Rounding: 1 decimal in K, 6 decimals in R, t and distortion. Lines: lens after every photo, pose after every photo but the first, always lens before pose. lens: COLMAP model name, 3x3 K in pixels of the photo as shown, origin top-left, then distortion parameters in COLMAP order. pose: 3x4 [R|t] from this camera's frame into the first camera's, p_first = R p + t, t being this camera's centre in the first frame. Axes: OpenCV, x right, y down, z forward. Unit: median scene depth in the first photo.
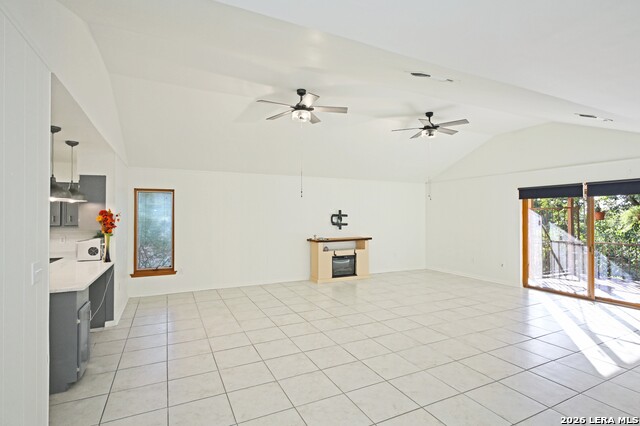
lens RADIAL K [[318.5, 0, 320.0], [0, 318.5, 213.0], [0, 0, 1]] dist [-0.000841, -0.000388]
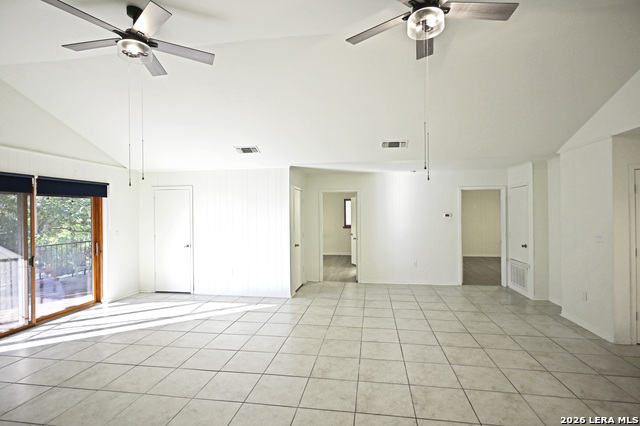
lens RADIAL K [[312.4, 0, 320.0], [0, 312.4, 213.0], [0, 0, 1]] dist [0.001330, -0.000080]
pose [[-0.816378, 0.010985, 0.577413, -0.155123], [0.008849, 0.999940, -0.006512, 0.005359], [-0.577449, -0.000206, -0.816426, 1.116146]]
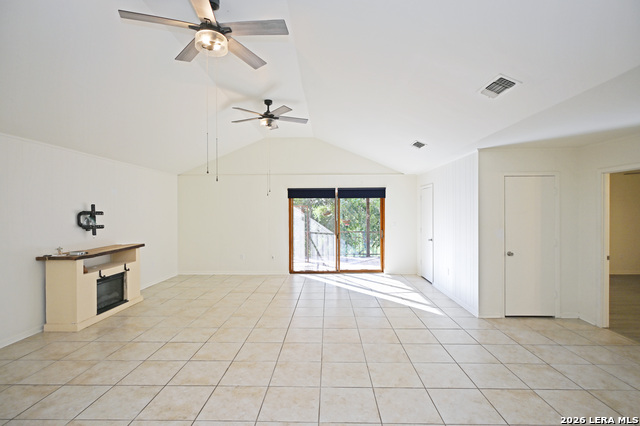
lens RADIAL K [[312.4, 0, 320.0], [0, 312.4, 213.0], [0, 0, 1]] dist [0.001330, -0.000080]
pose [[0.462115, -0.003527, 0.886813, -0.352584], [-0.000936, 0.999990, 0.004464, 0.005616], [-0.886819, -0.002893, 0.462107, 0.406733]]
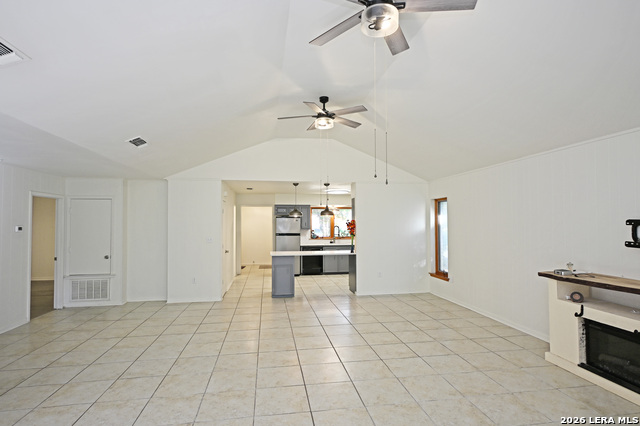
lens RADIAL K [[342.7, 0, 325.6], [0, 342.7, 208.5], [0, 0, 1]] dist [0.000427, 0.000339]
pose [[-0.282329, -0.037060, -0.958601, 0.704255], [0.011233, 0.999057, -0.041933, 0.004761], [0.959252, -0.022607, -0.281647, 0.954867]]
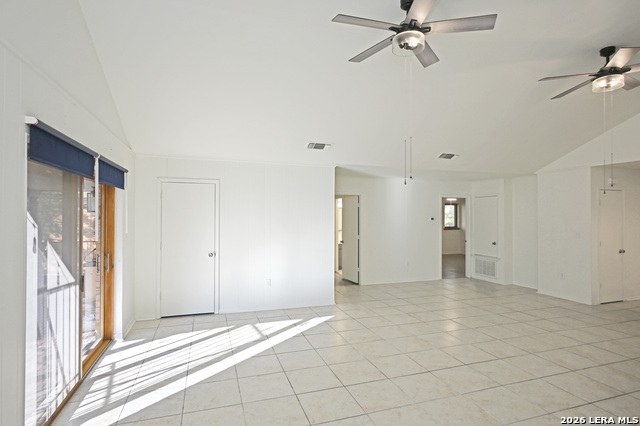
lens RADIAL K [[344.6, 0, 320.0], [0, 344.6, 213.0], [0, 0, 1]] dist [0.000557, 0.001227]
pose [[-0.992270, 0.000341, 0.124093, 0.372417], [-0.001211, 0.999922, -0.012432, 0.004871], [-0.124088, -0.012486, -0.992193, 1.377763]]
